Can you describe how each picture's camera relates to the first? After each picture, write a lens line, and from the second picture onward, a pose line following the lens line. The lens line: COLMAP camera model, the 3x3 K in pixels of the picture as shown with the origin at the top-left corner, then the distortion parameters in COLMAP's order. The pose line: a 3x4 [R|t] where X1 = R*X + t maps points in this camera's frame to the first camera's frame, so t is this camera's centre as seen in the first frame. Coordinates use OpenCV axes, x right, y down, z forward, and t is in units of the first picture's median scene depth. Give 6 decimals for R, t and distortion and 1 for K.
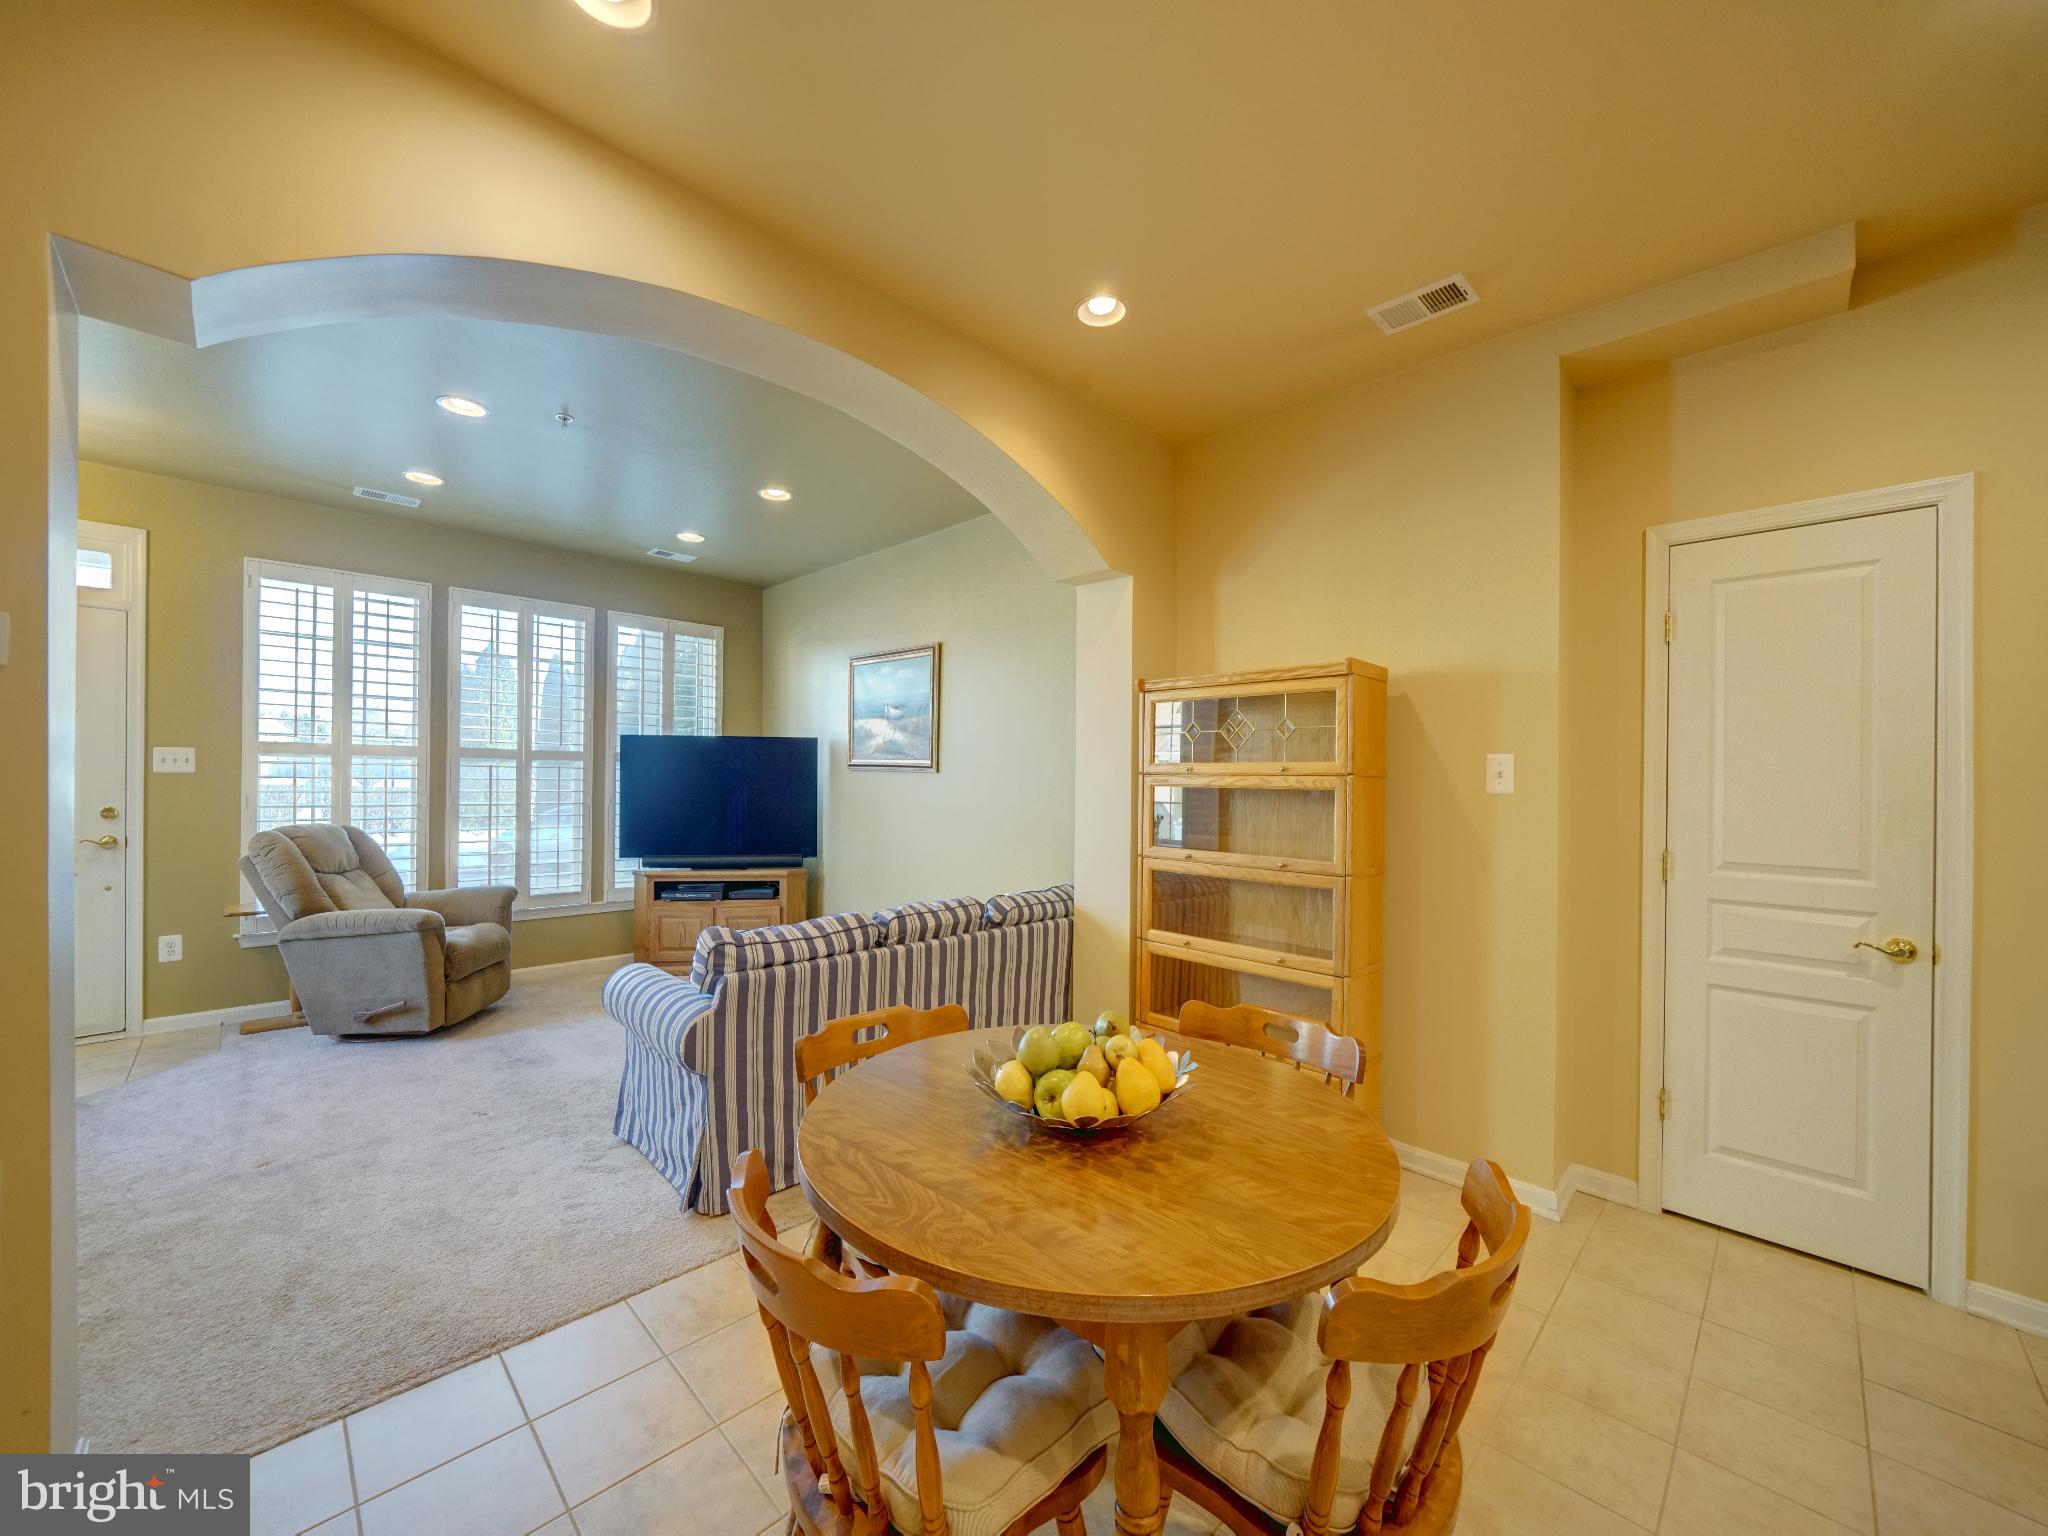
lens RADIAL K [[787.3, 0, 1013.6], [0, 787.3, 783.1], [0, 0, 1]] dist [-0.005914, 0.001918]
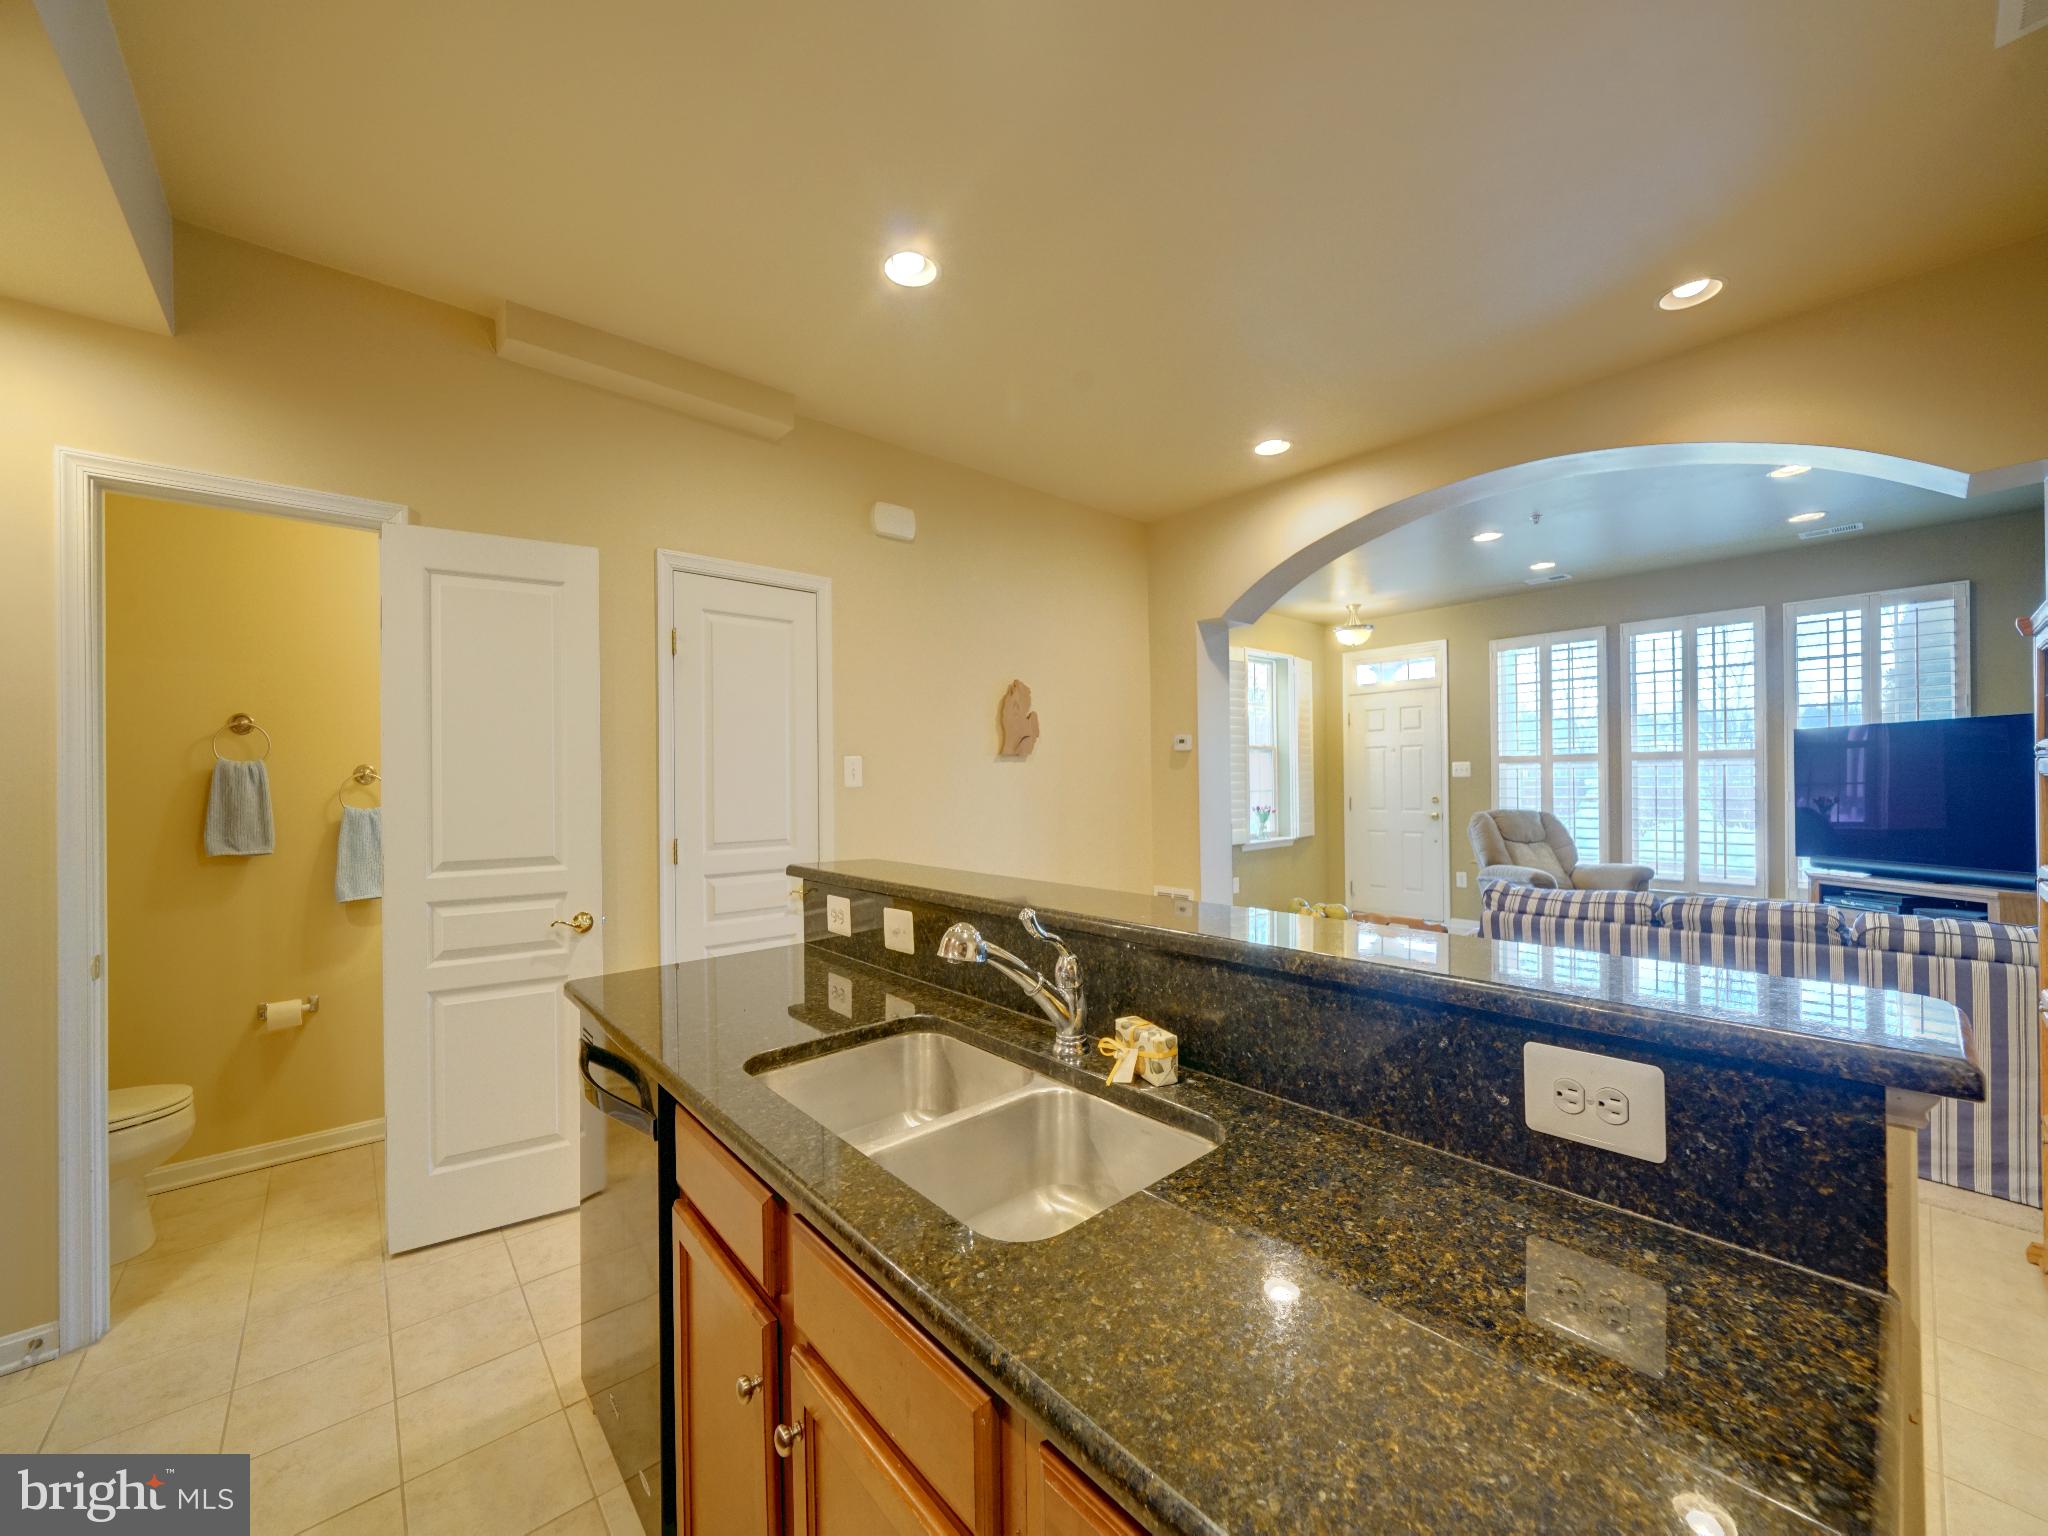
lens RADIAL K [[787.3, 0, 1023.0], [0, 787.3, 782.1], [0, 0, 1]] dist [-0.005914, 0.001918]
pose [[-0.057598, -0.010812, -0.998281, 0.661851], [0.009601, 0.999889, -0.011384, 0.007348], [0.998294, -0.010241, -0.057488, 0.134126]]
